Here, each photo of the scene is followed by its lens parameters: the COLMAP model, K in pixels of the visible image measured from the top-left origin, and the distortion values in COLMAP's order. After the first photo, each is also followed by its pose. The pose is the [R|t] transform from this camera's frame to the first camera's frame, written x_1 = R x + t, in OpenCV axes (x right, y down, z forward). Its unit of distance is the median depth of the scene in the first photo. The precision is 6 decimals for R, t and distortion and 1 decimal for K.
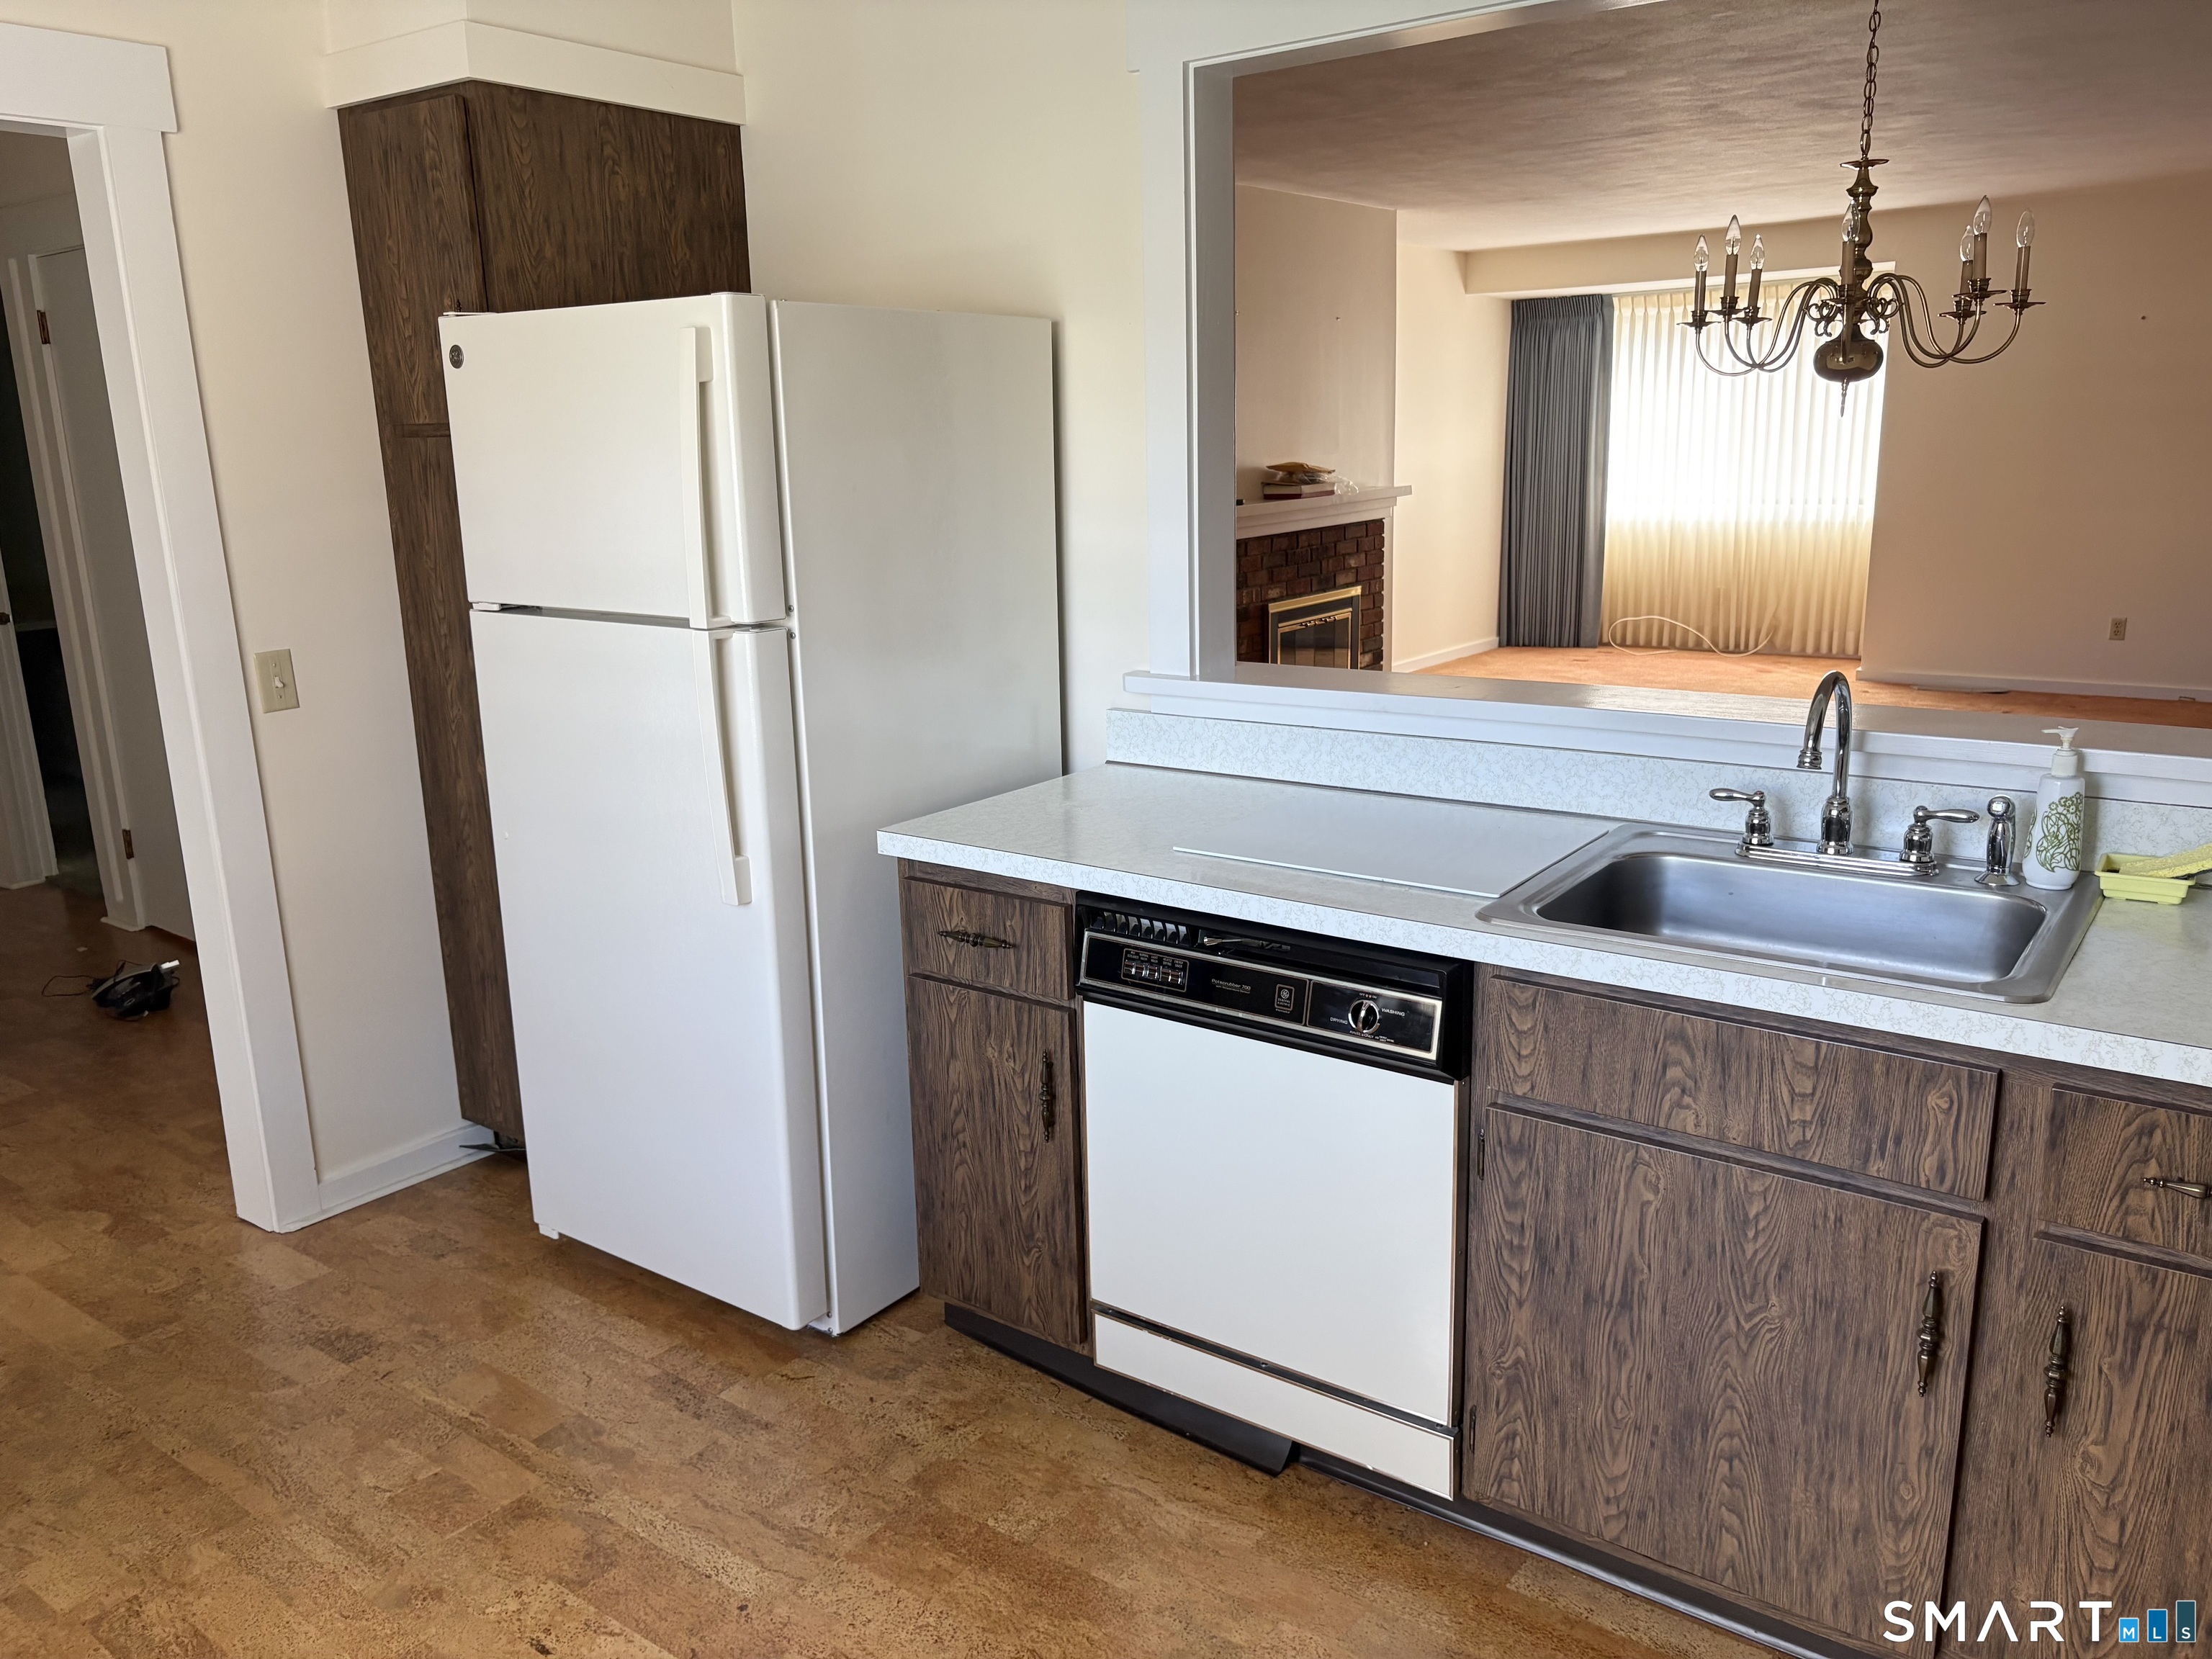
lens RADIAL K [[1668.0, 0, 1105.6], [0, 1668.0, 825.8], [0, 0, 1]] dist [-0.010951, -0.002359]
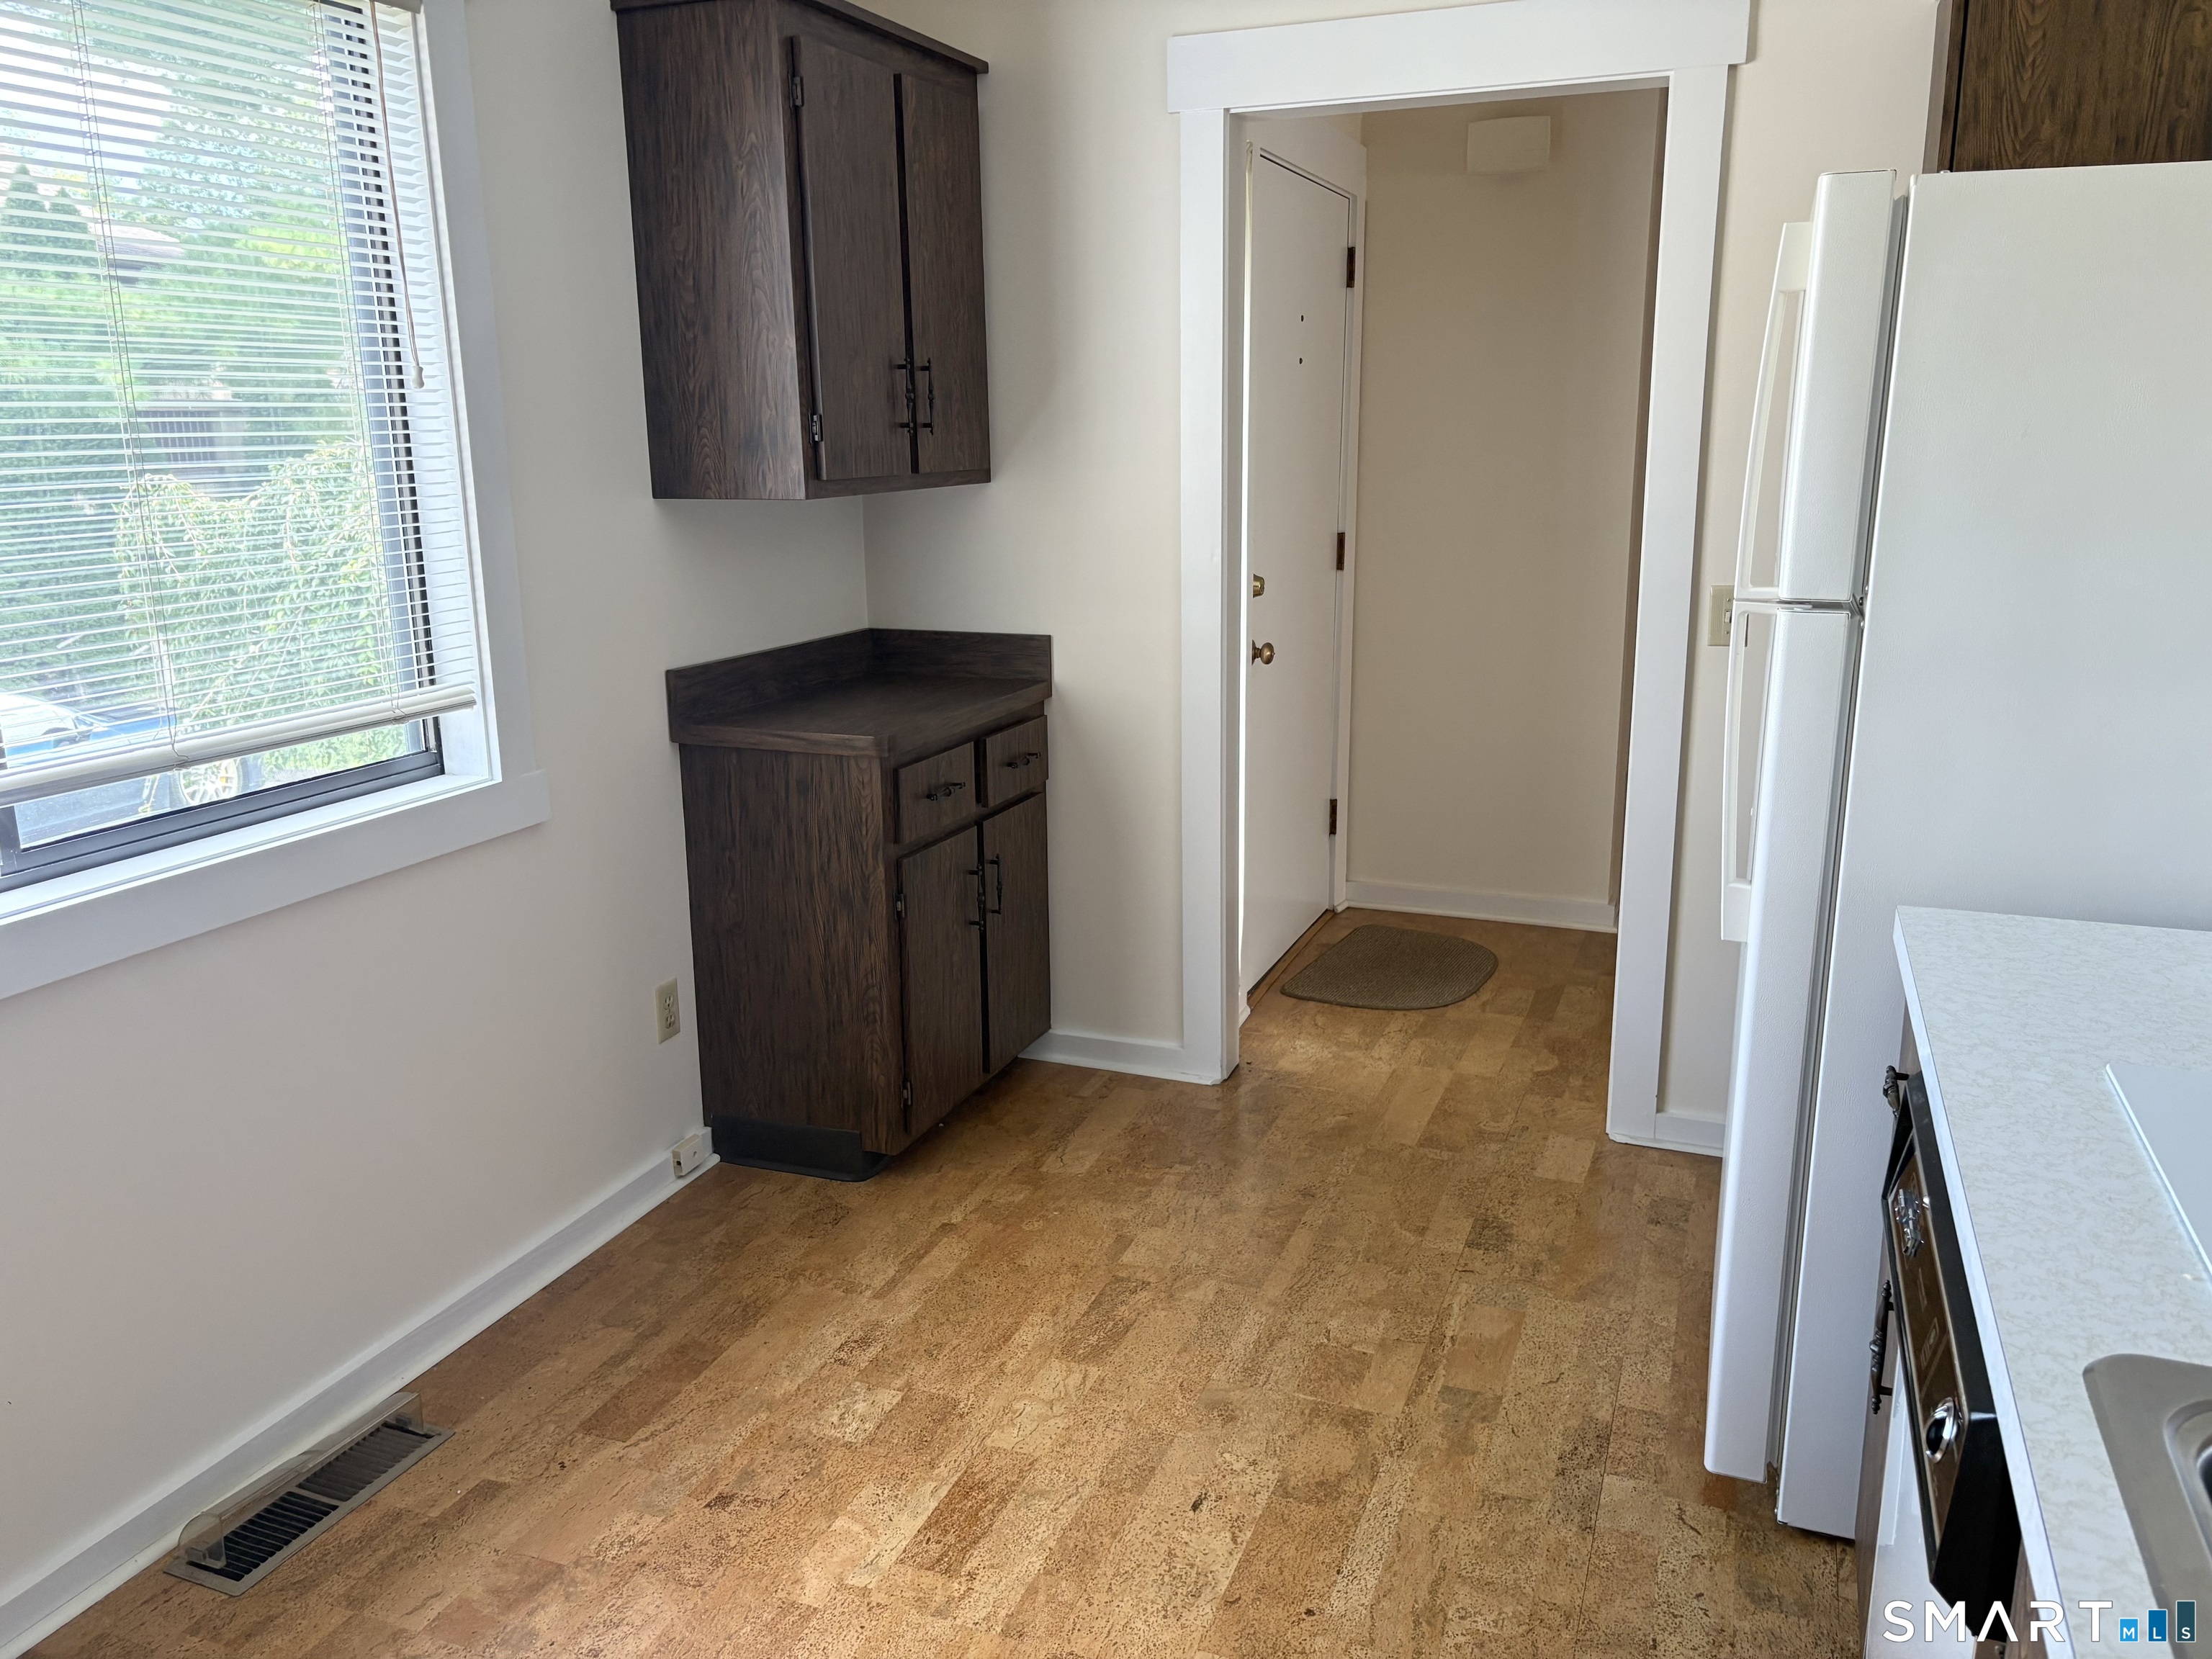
lens RADIAL K [[1668.0, 0, 1101.3], [0, 1668.0, 821.5], [0, 0, 1]] dist [-0.010951, -0.002359]
pose [[0.255178, 0.249979, -0.934021, 0.523806], [-0.220217, 0.955638, 0.195600, -0.117907], [0.941482, 0.155775, 0.298907, 0.539128]]
